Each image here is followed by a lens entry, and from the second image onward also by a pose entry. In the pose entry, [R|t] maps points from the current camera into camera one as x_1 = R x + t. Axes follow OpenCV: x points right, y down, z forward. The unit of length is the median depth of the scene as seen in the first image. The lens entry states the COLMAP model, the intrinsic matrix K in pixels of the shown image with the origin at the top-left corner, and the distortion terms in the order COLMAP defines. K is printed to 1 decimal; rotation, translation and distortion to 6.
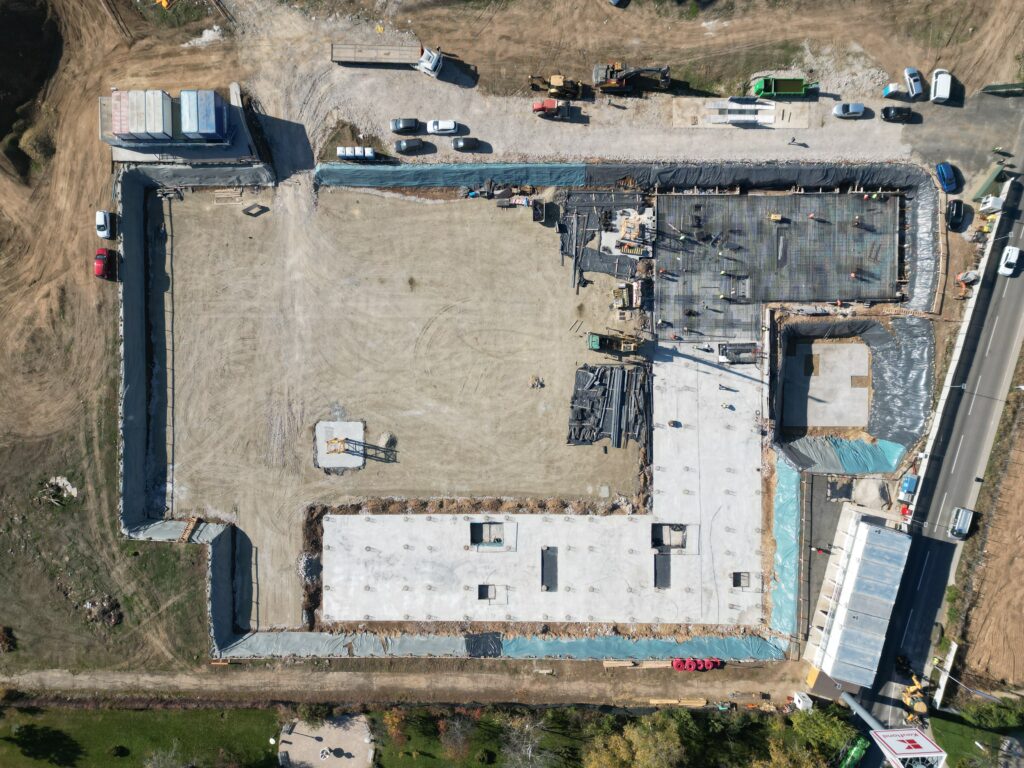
lens RADIAL K [[722.9, 0, 510.2], [0, 722.9, 383.4], [0, 0, 1]] dist [0.047297, -0.031962]
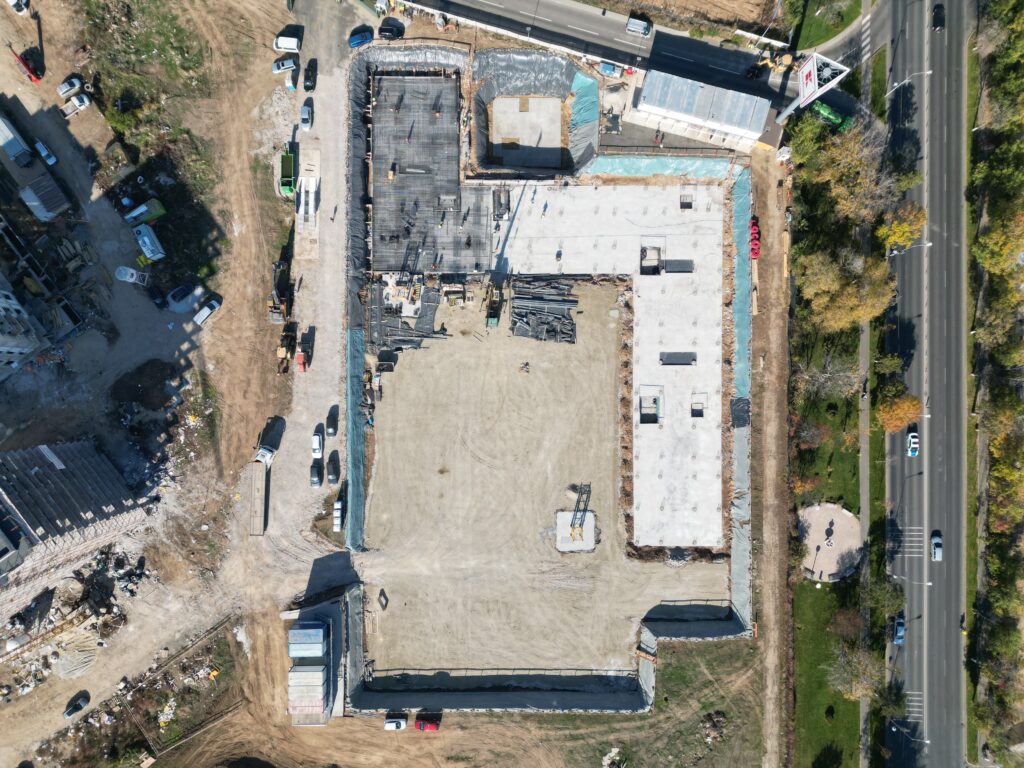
lens RADIAL K [[722.9, 0, 511.9], [0, 722.9, 377.5], [0, 0, 1]] dist [0.047297, -0.031962]
pose [[0.001447, -0.999704, 0.024269, -0.007572], [0.999965, 0.001247, -0.008248, -0.013036], [0.008216, 0.024280, 0.999671, -0.221644]]
